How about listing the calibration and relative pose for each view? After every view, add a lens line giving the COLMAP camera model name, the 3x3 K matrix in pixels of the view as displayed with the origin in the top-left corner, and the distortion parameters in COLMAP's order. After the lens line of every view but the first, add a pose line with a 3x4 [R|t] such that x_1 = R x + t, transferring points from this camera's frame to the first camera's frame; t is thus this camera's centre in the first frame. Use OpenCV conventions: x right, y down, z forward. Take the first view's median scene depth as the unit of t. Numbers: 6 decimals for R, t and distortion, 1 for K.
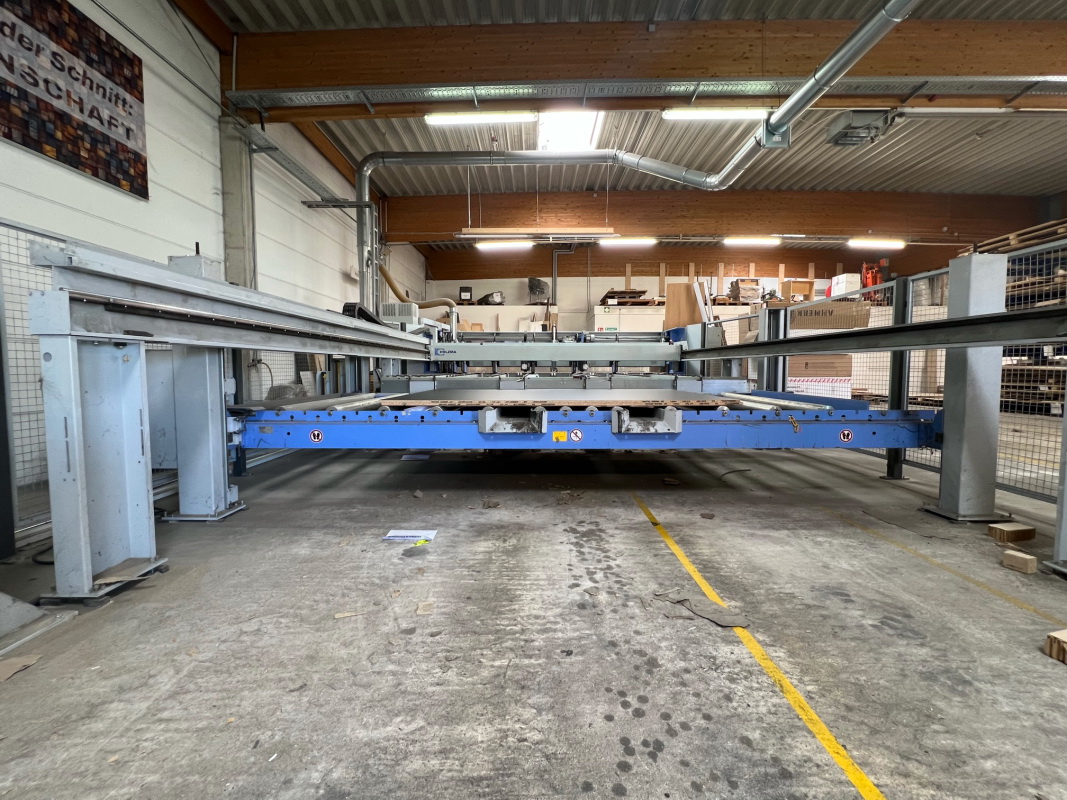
lens RADIAL K [[467.8, 0, 536.5], [0, 467.8, 397.9], [0, 0, 1]] dist [-0.002639, 0.000557]
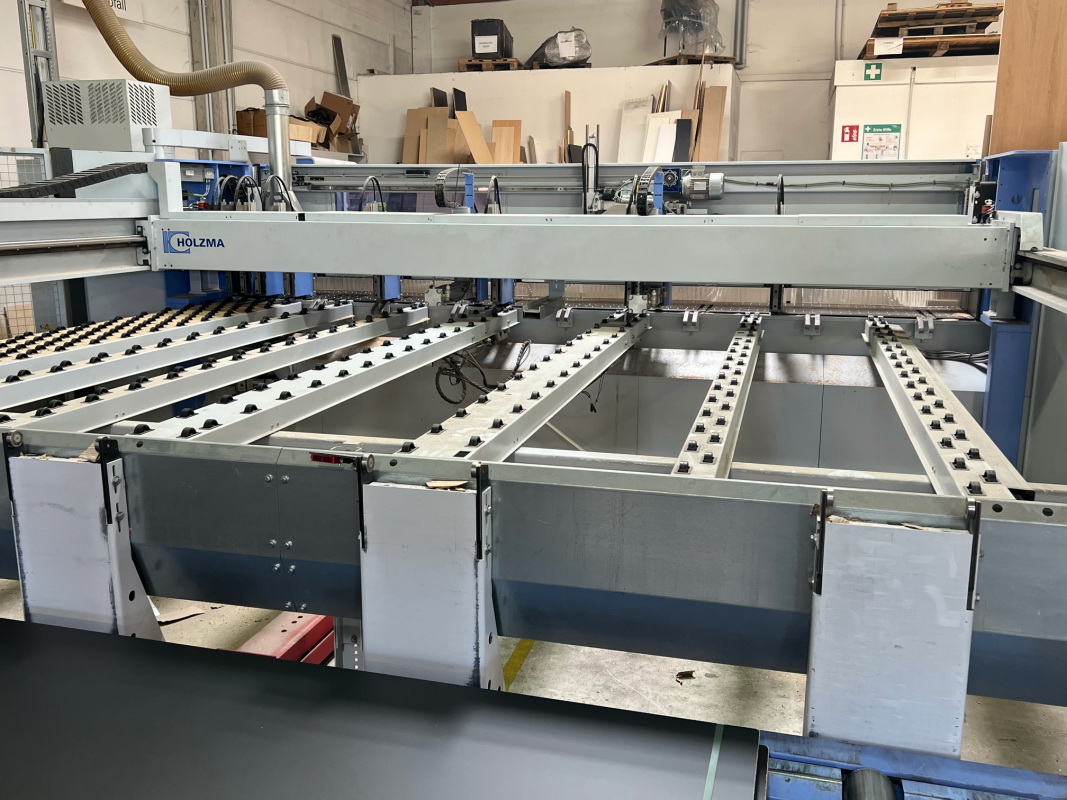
lens RADIAL K [[959.9, 0, 539.6], [0, 959.9, 403.6], [0, 0, 1]] dist [0.067965, -0.112873]
pose [[0.967902, 0.054233, -0.245408, 0.327682], [-0.017748, 0.988752, 0.148507, -0.155580], [0.250702, -0.139385, 0.957977, 0.716442]]
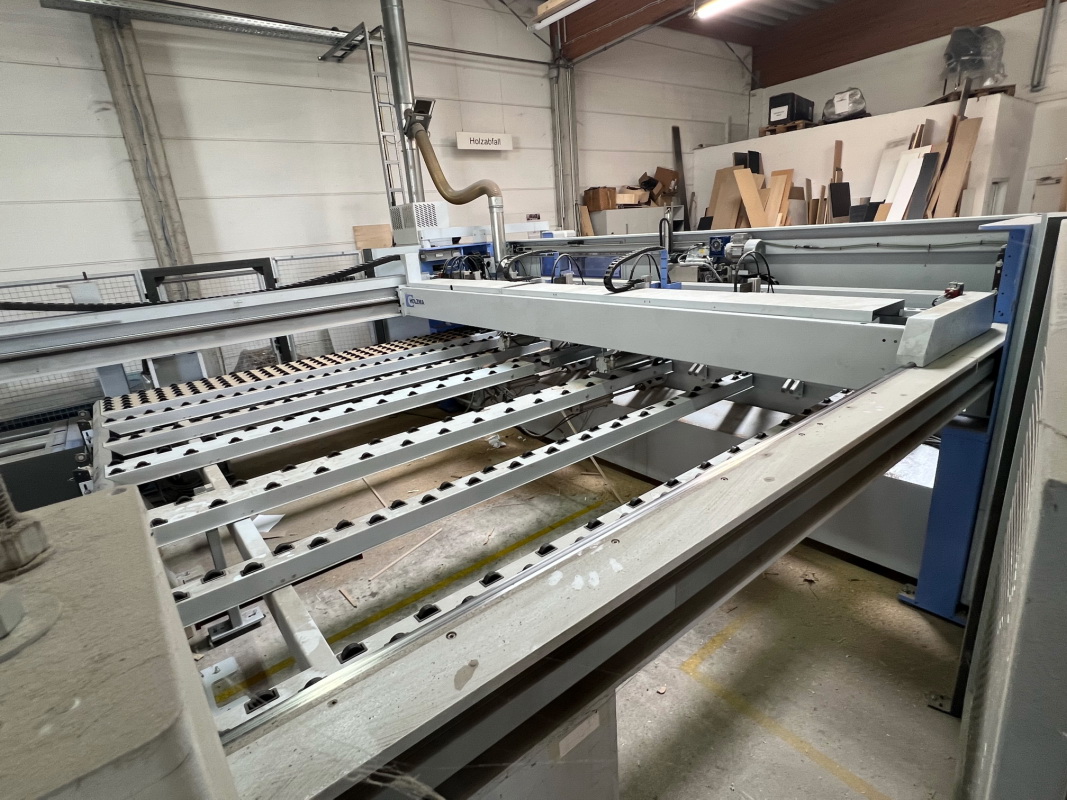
lens RADIAL K [[543.2, 0, 537.2], [0, 543.2, 400.8], [0, 0, 1]] dist [-0.002305, -0.000187]
pose [[0.625446, 0.192759, -0.756083, 0.660347], [0.025640, 0.963404, 0.266824, -0.255917], [0.779846, -0.186270, 0.597615, 1.206594]]
